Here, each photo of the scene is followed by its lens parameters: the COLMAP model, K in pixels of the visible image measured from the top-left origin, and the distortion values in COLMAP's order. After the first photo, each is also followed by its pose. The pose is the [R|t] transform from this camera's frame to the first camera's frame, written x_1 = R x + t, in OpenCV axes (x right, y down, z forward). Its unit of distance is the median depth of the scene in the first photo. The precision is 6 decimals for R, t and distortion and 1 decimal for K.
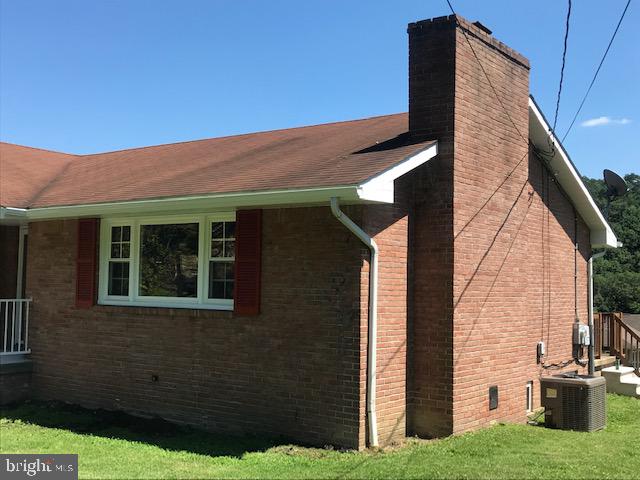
lens RADIAL K [[770.9, 0, 317.4], [0, 770.9, 240.3], [0, 0, 1]] dist [0.027844, 0.000000]
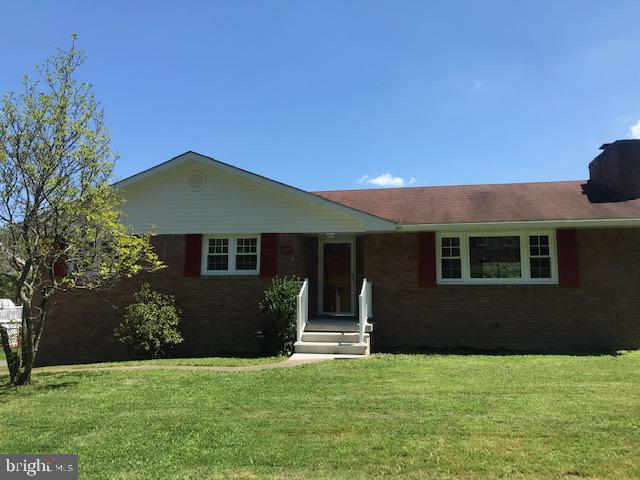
lens RADIAL K [[529.7, 0, 317.9], [0, 529.7, 244.0], [0, 0, 1]] dist [0.041190, -0.054404]
pose [[0.906264, 0.027069, 0.421845, -1.033347], [-0.009988, 0.999040, -0.042651, 0.049504], [-0.422594, 0.034440, 0.905664, 0.077158]]
